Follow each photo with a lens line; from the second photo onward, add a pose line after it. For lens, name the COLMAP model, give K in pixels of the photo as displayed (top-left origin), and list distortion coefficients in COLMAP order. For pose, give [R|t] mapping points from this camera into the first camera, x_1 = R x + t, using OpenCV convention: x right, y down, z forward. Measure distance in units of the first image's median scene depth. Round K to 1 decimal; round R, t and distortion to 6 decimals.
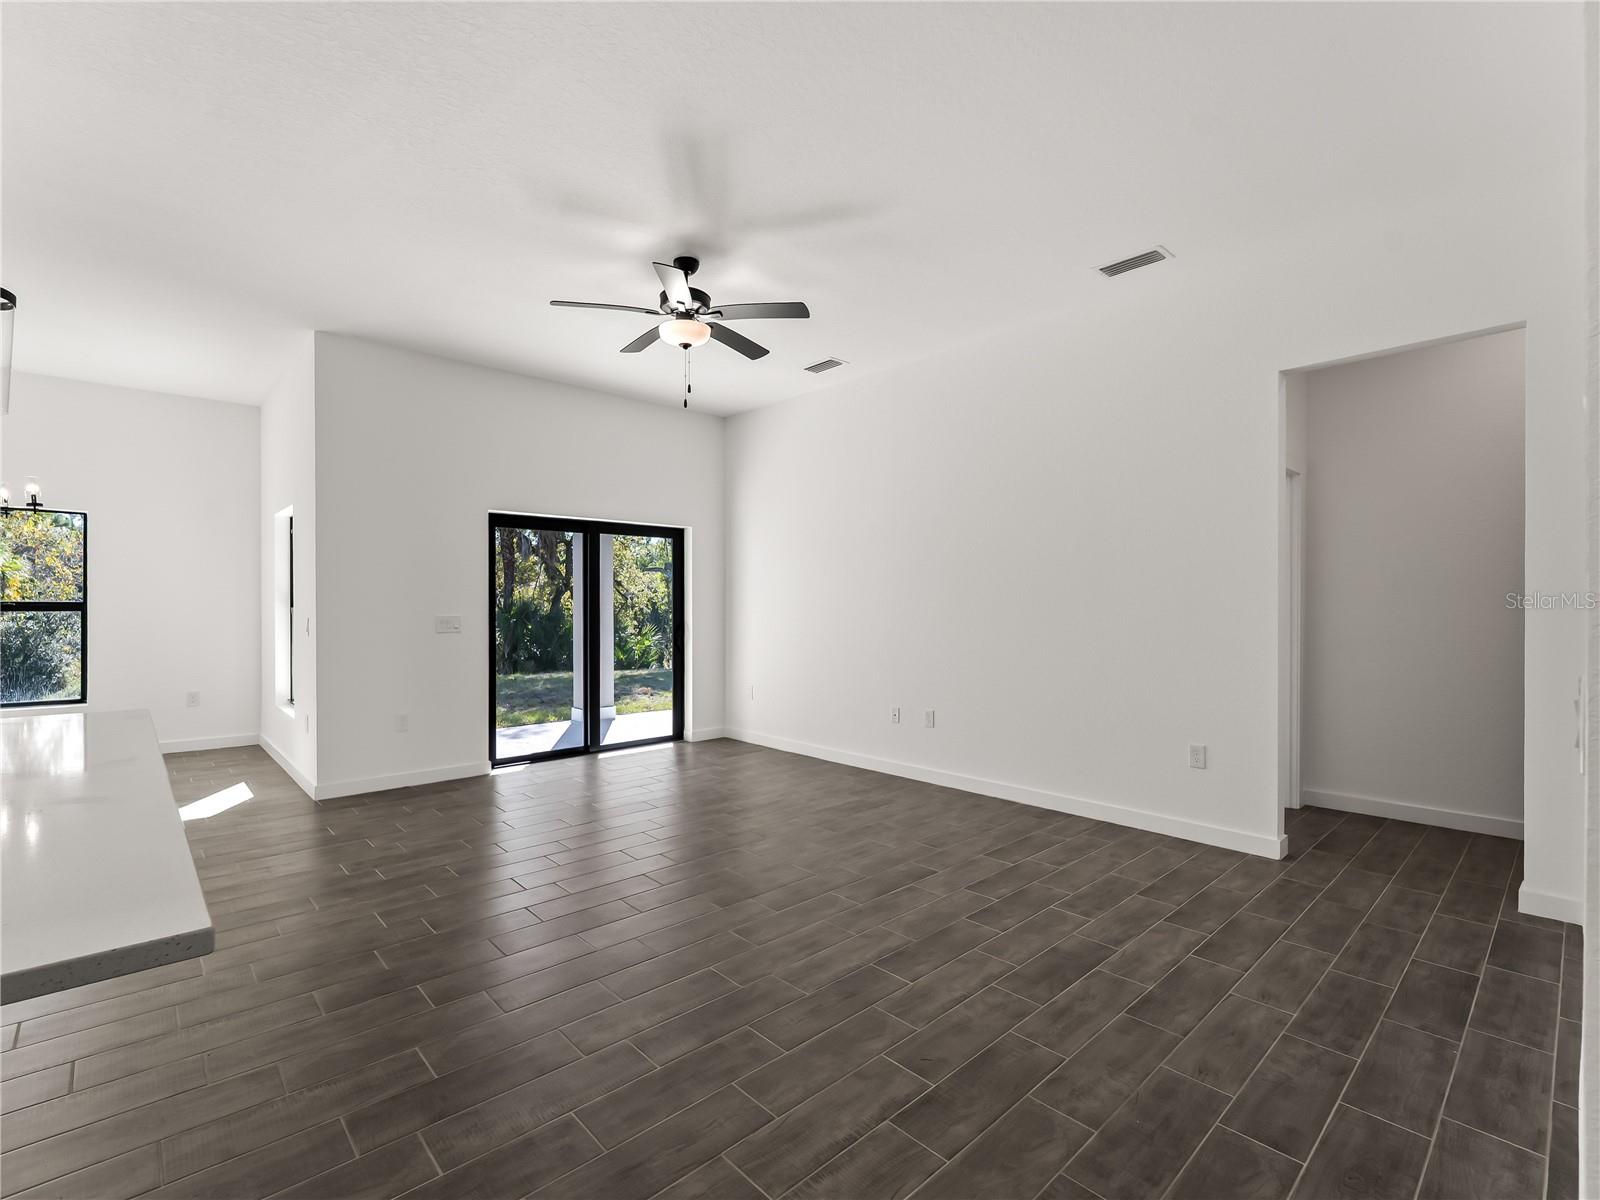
lens RADIAL K [[730.0, 0, 804.9], [0, 730.0, 613.8], [0, 0, 1]] dist [-0.002020, -0.000094]
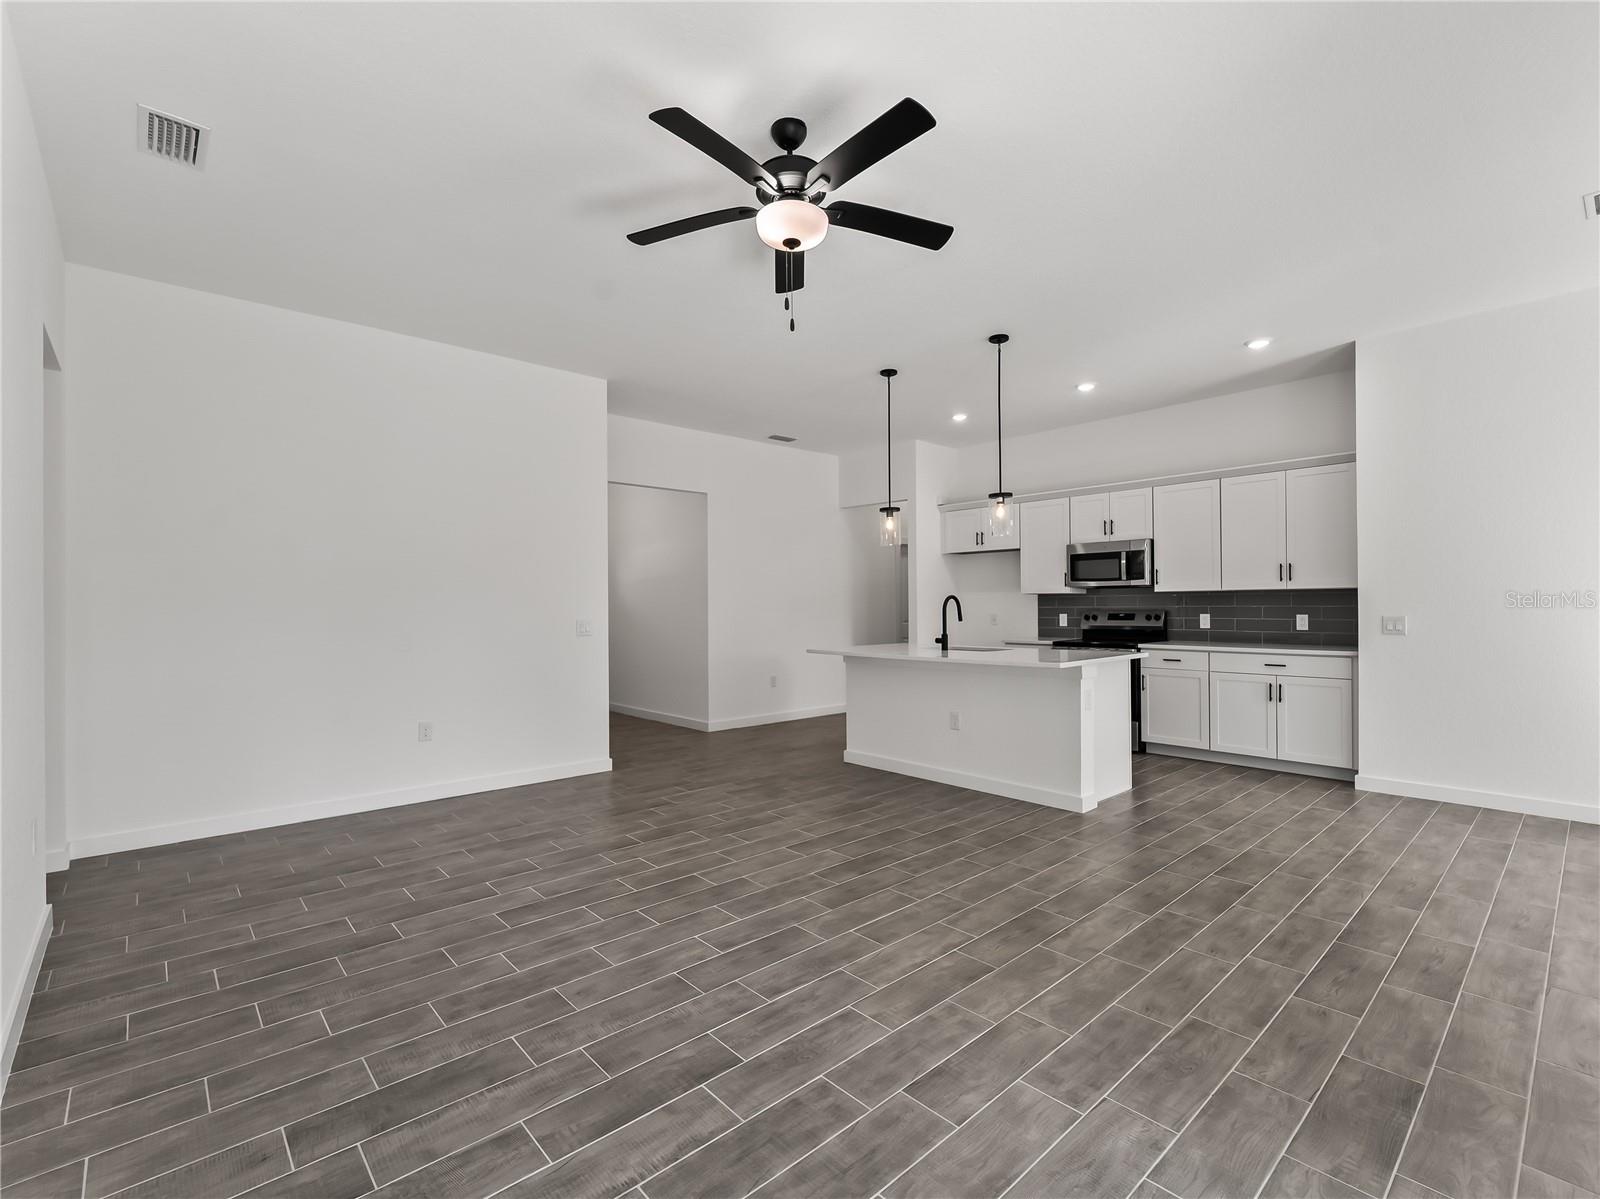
lens RADIAL K [[730.0, 0, 803.4], [0, 730.0, 613.3], [0, 0, 1]] dist [-0.002020, -0.000094]
pose [[-0.999882, 0.005563, 0.014299, -0.216072], [0.005894, 0.999712, 0.023242, -0.026015], [-0.014166, 0.023324, -0.999628, 2.017212]]
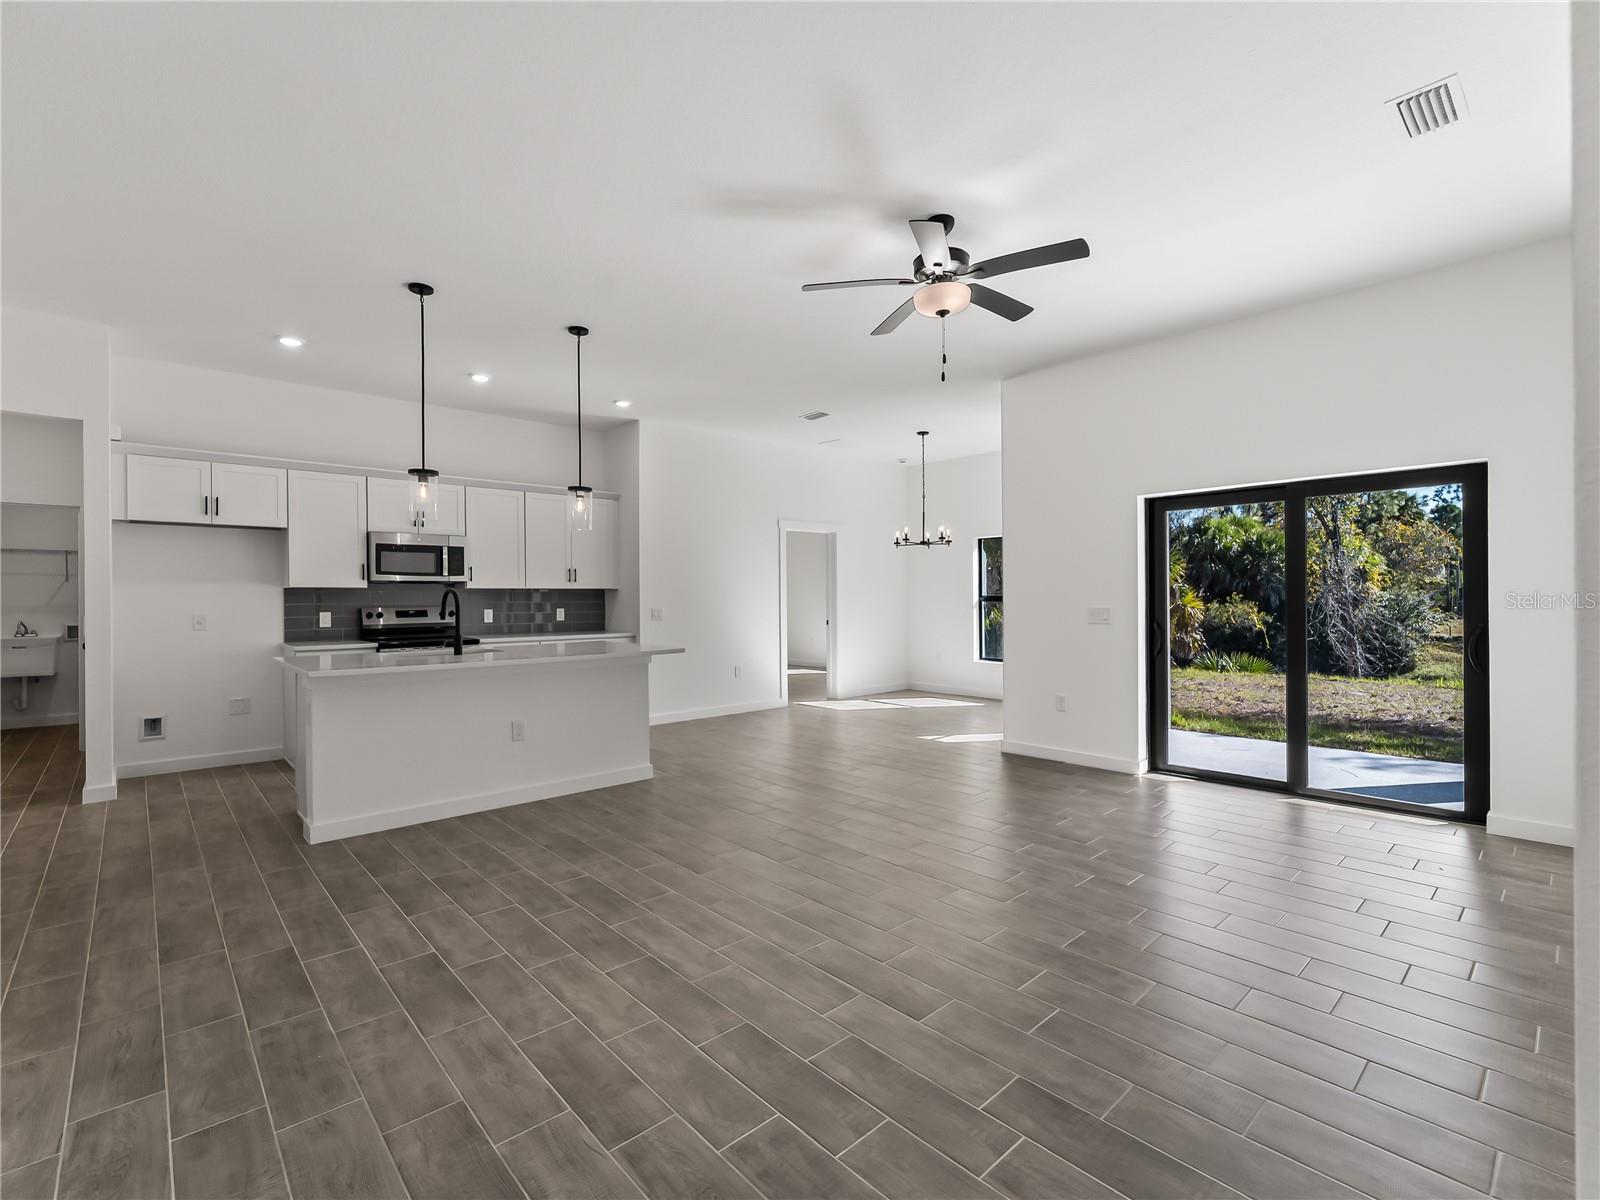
lens RADIAL K [[730.0, 0, 802.1], [0, 730.0, 599.2], [0, 0, 1]] dist [-0.002020, -0.000094]
pose [[-0.006862, 0.001203, -0.999976, 0.883360], [-0.006566, 0.999978, 0.001248, -0.011232], [0.999955, 0.006575, -0.006854, 0.978356]]
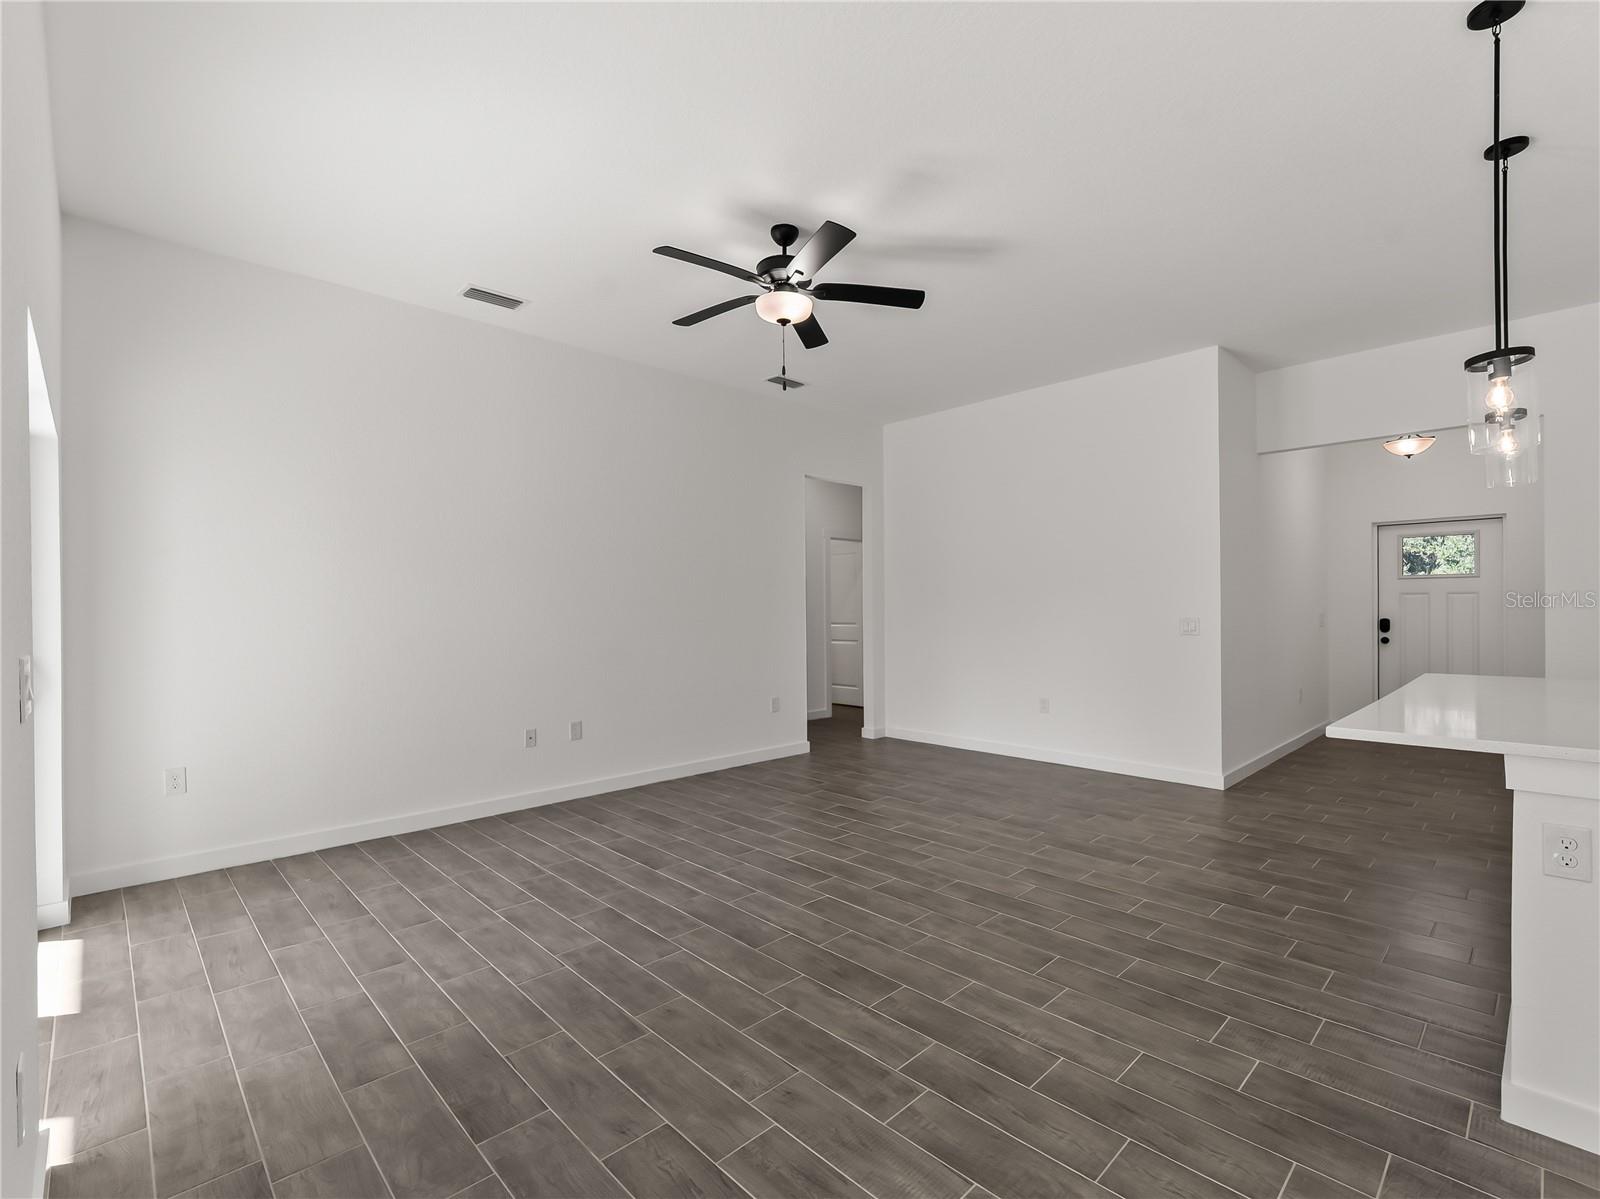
lens RADIAL K [[730.0, 0, 799.6], [0, 730.0, 621.9], [0, 0, 1]] dist [-0.002020, -0.000094]
pose [[-0.012739, -0.018710, 0.999744, -1.256791], [0.022006, 0.999578, 0.018988, -0.013145], [-0.999677, 0.022242, -0.012322, 1.175388]]
